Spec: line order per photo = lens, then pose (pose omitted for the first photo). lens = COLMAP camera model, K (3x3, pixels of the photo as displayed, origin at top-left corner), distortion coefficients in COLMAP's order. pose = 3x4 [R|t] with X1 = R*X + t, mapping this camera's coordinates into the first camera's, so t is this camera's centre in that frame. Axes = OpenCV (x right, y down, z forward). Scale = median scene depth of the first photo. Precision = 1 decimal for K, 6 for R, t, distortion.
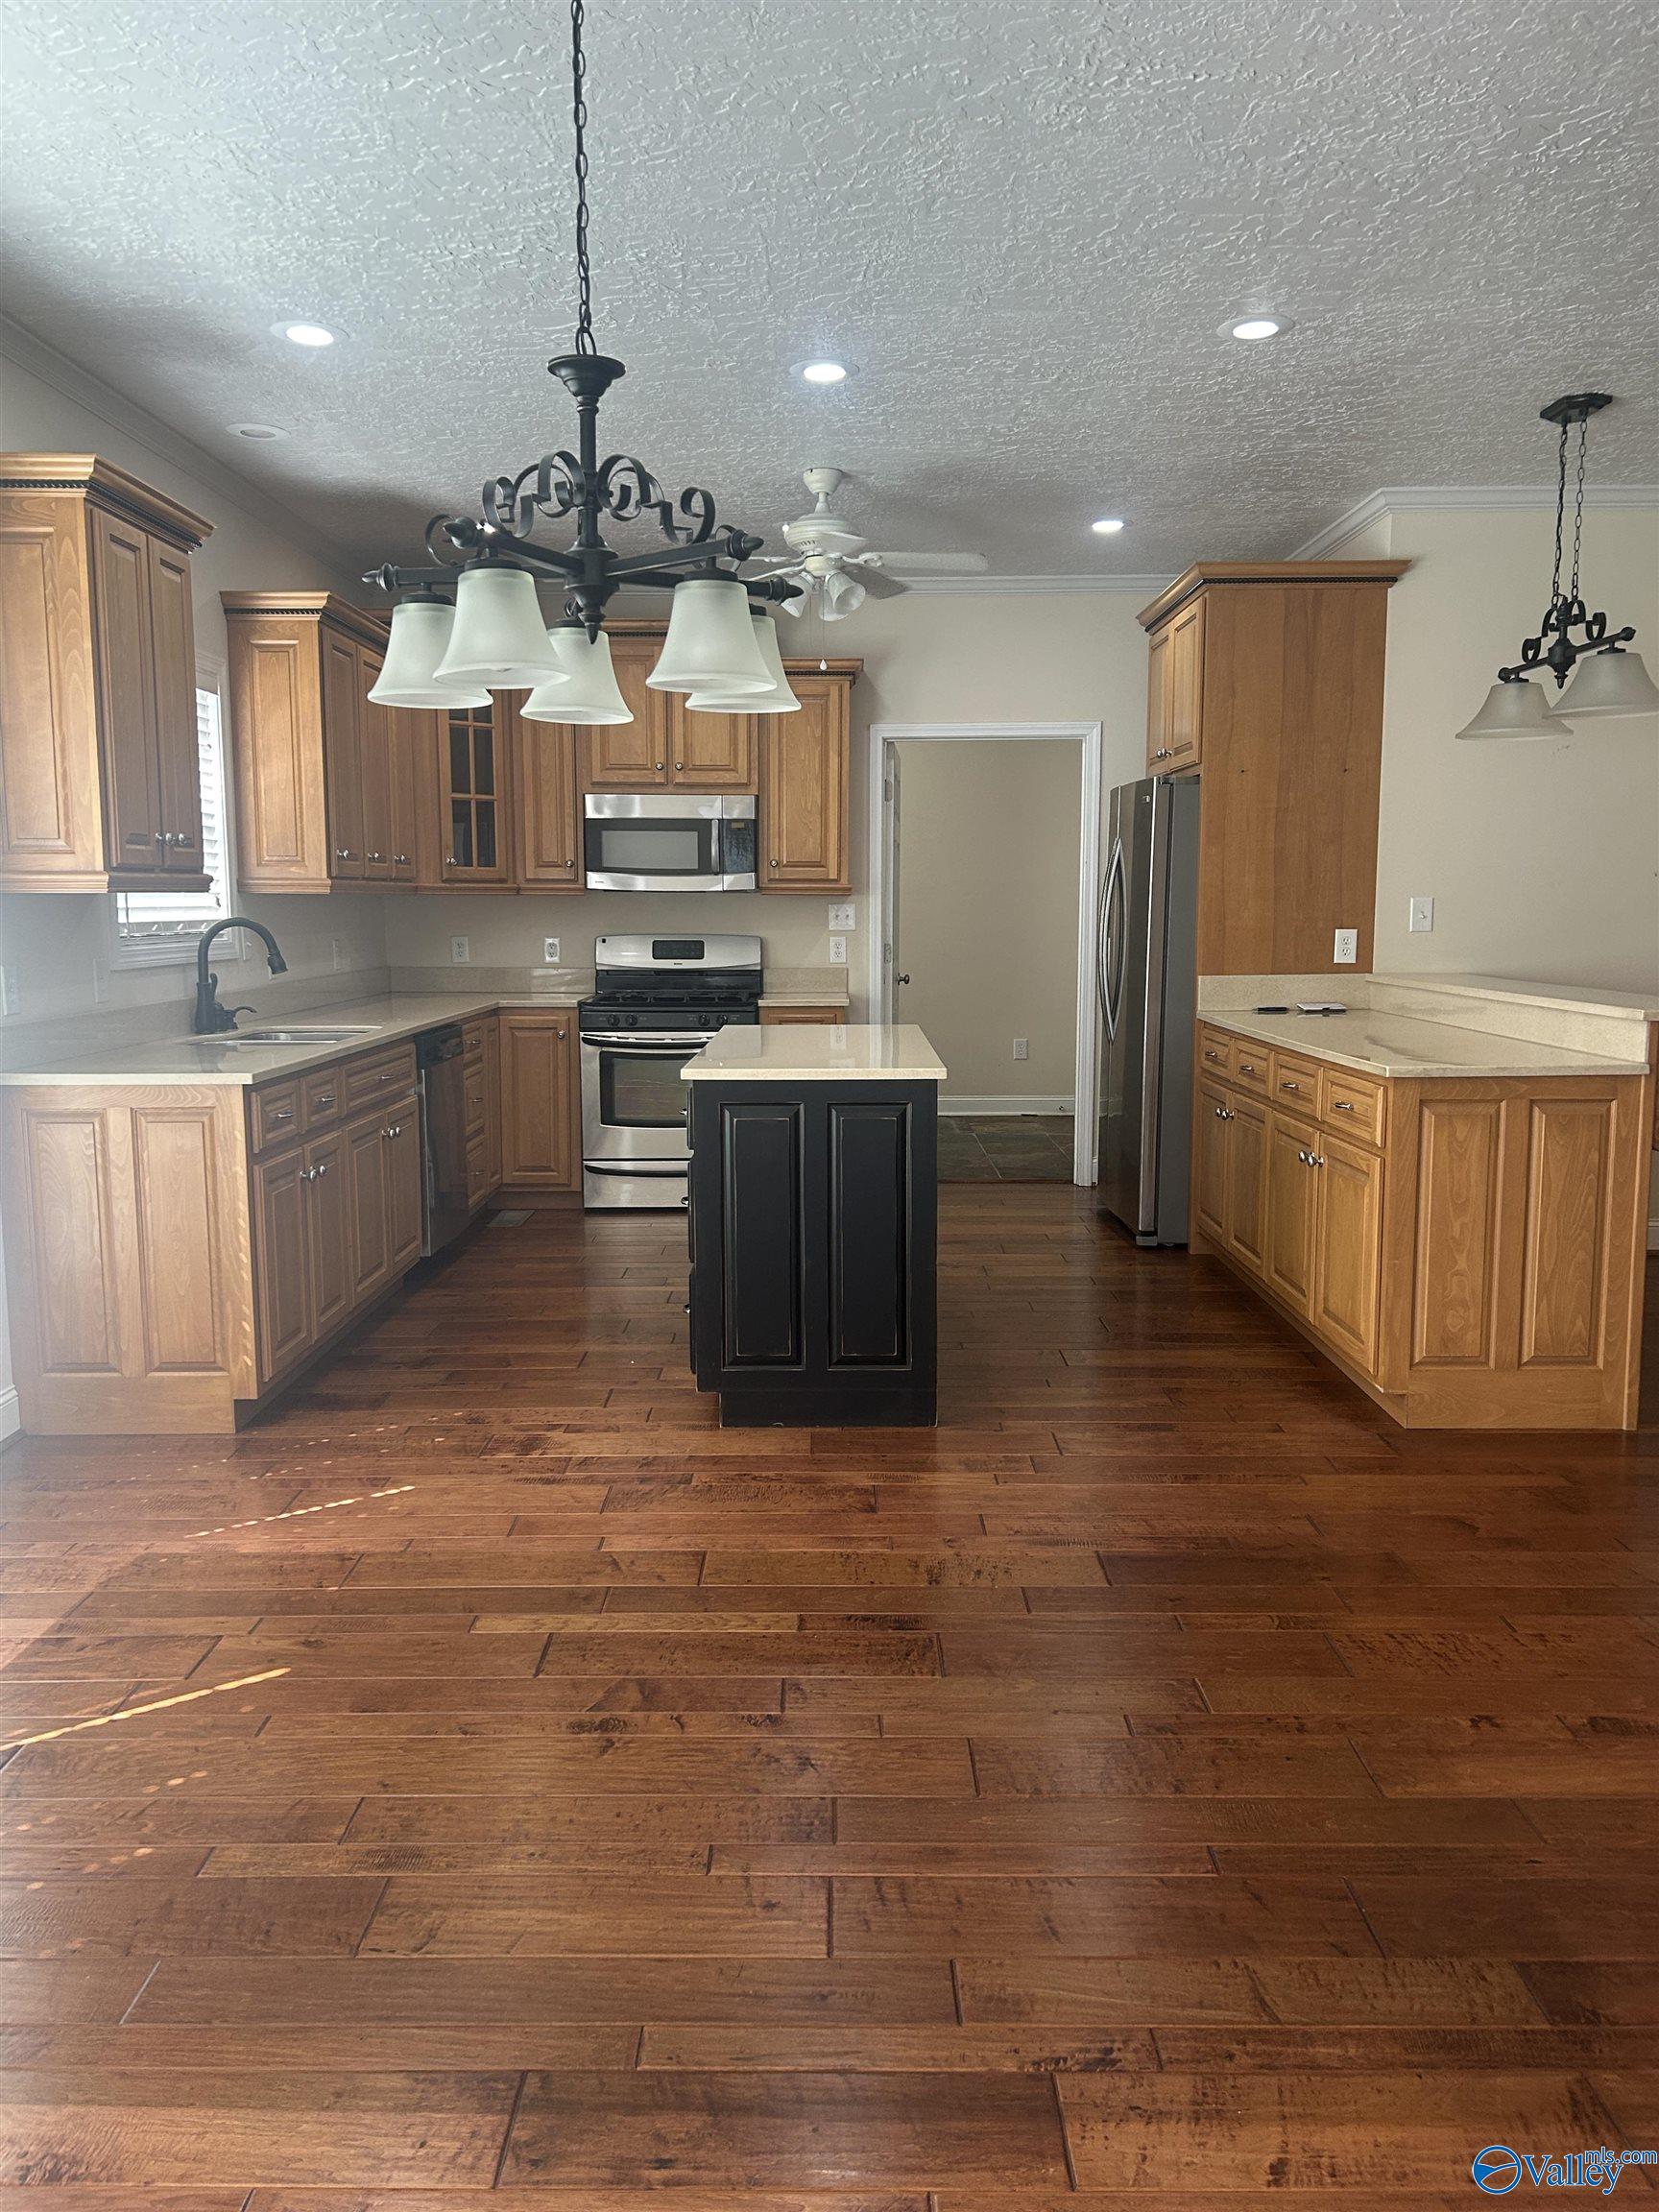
lens RADIAL K [[1672.4, 0, 826.7], [0, 1672.4, 1106.3], [0, 0, 1]] dist [0.049696, -0.026062]
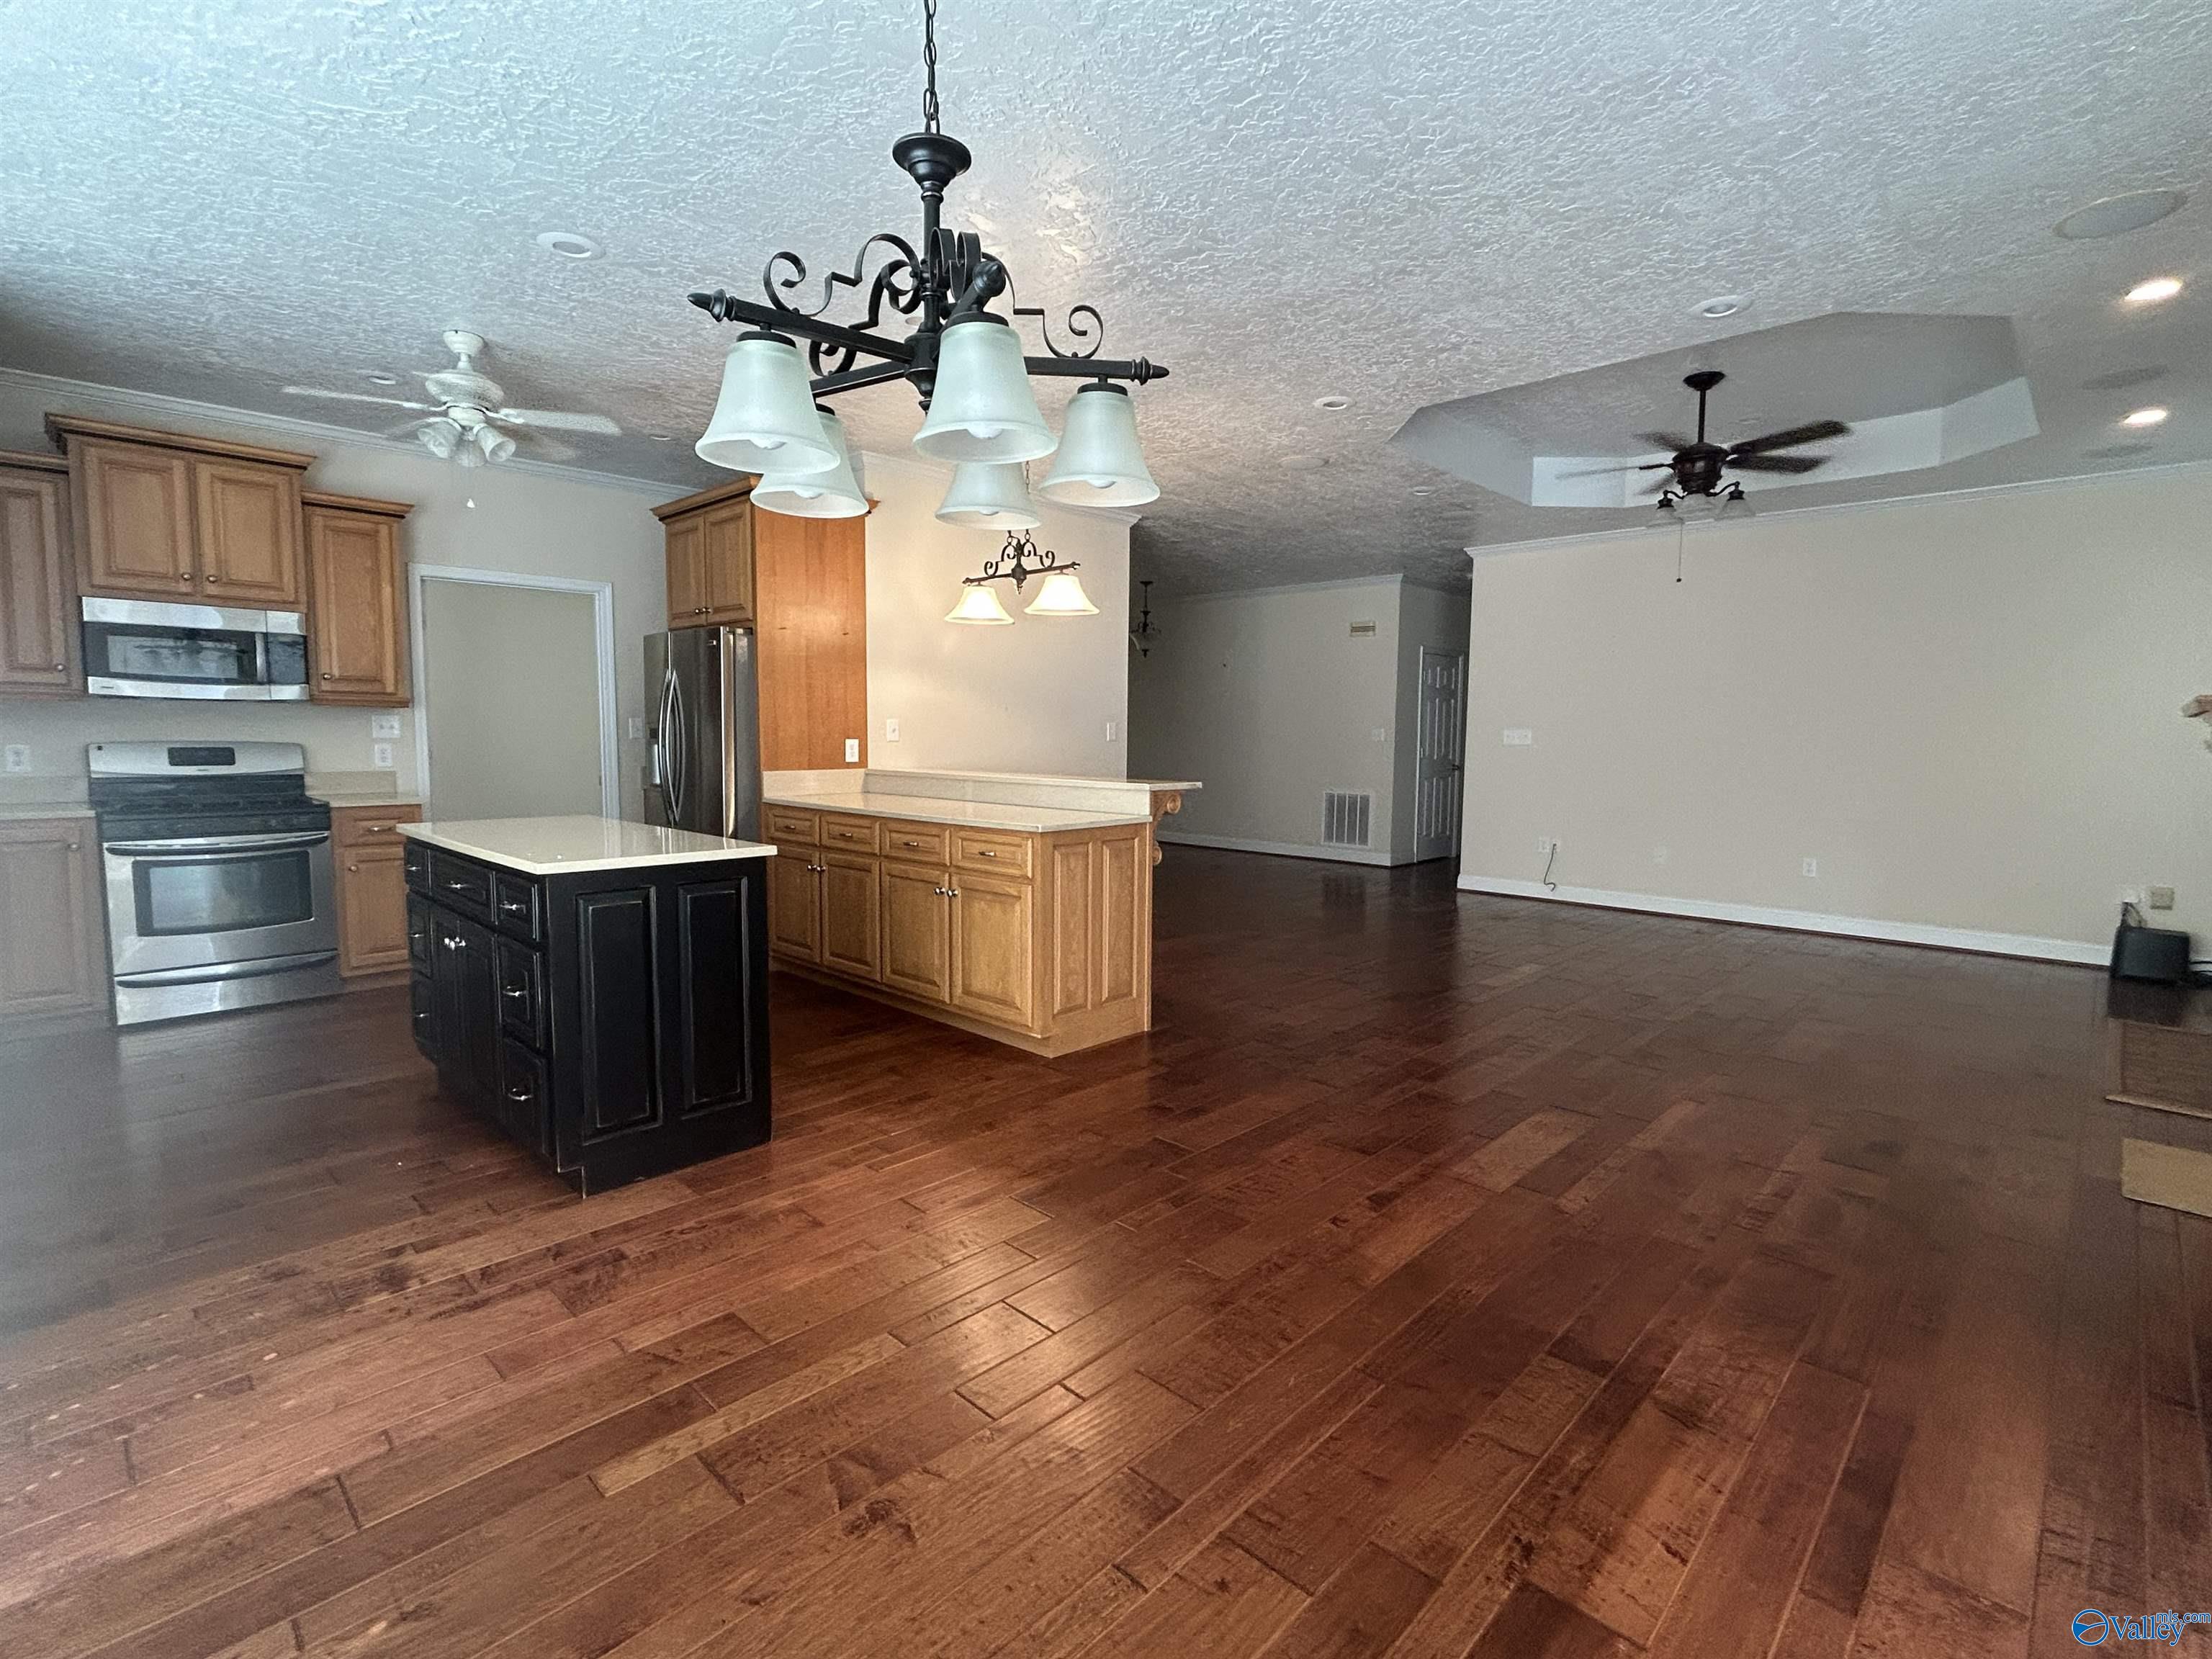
lens RADIAL K [[1042.8, 0, 1106.6], [0, 1042.8, 819.4], [0, 0, 1]] dist [0.004311, -0.000365]
pose [[0.694563, -0.051698, 0.717572, -0.296396], [0.075276, 0.997162, -0.001020, -0.022960], [-0.715483, 0.054724, 0.696484, 0.283407]]
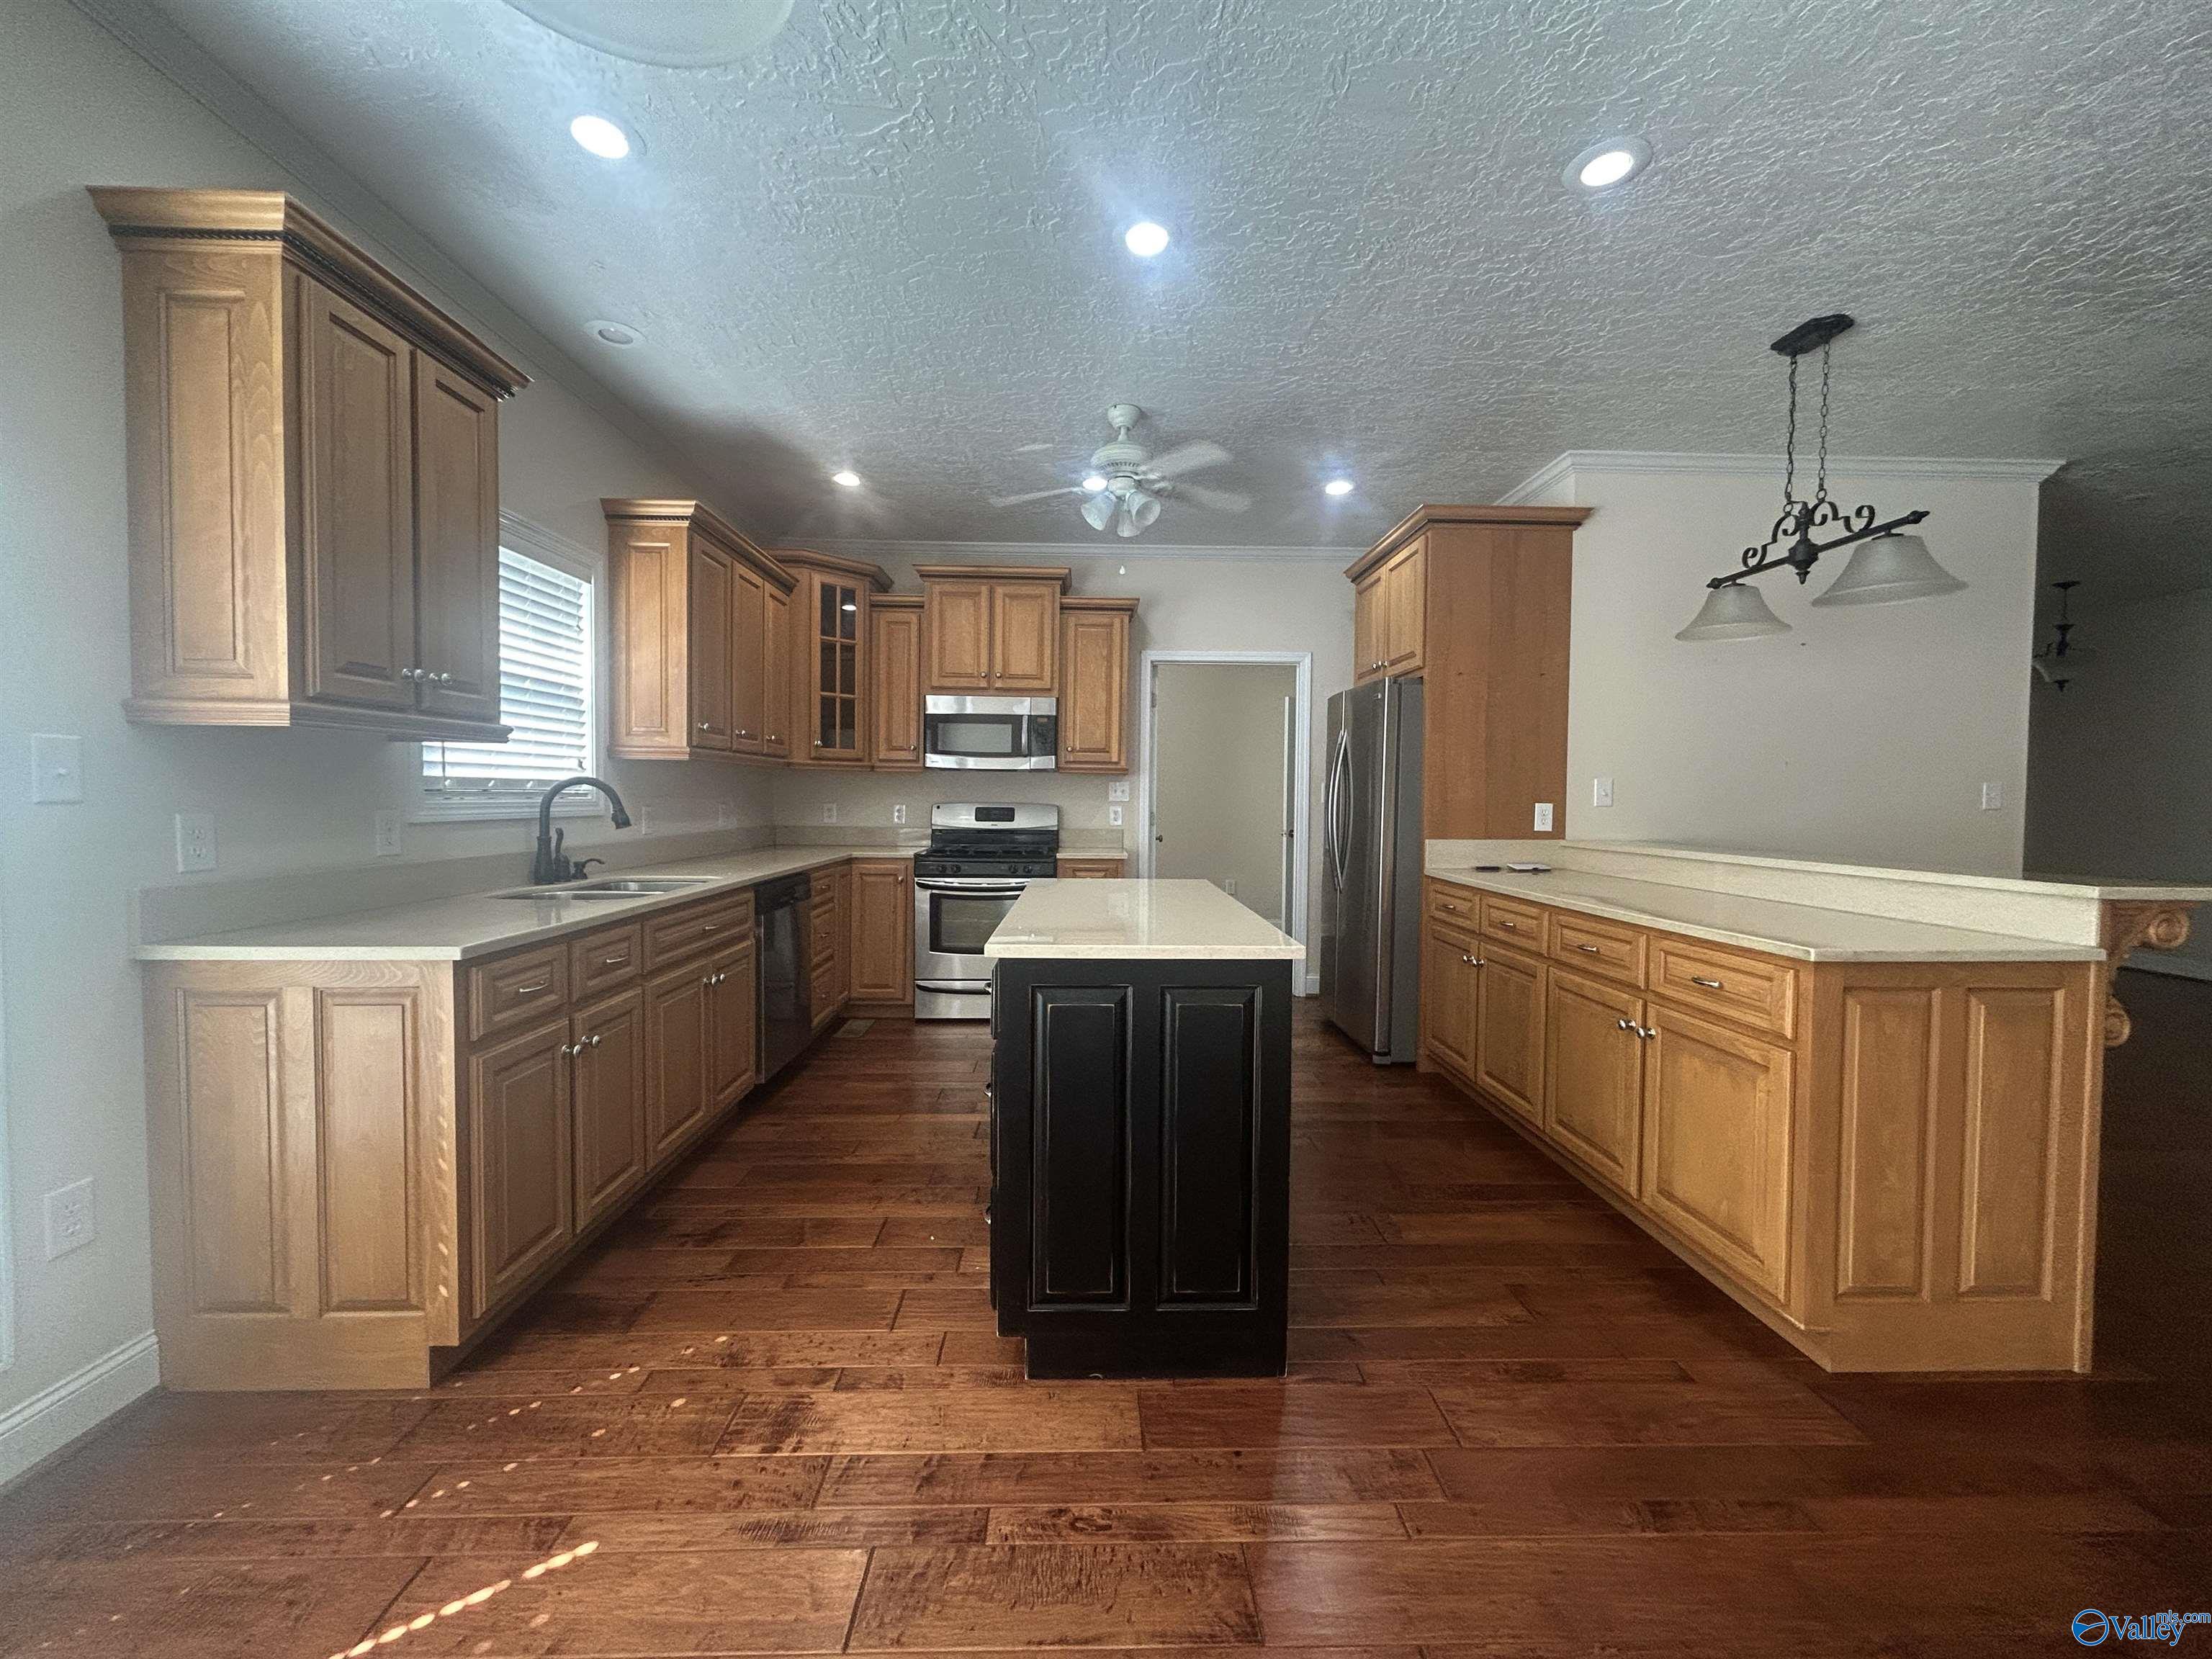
lens RADIAL K [[893.9, 0, 1106.3], [0, 893.9, 824.0], [0, 0, 1]] dist [0.001006, -0.000139]
pose [[0.999472, 0.011869, 0.030250, -0.040270], [-0.009074, 0.995819, -0.090896, -0.041318], [-0.031203, 0.090574, 0.995401, 0.532174]]
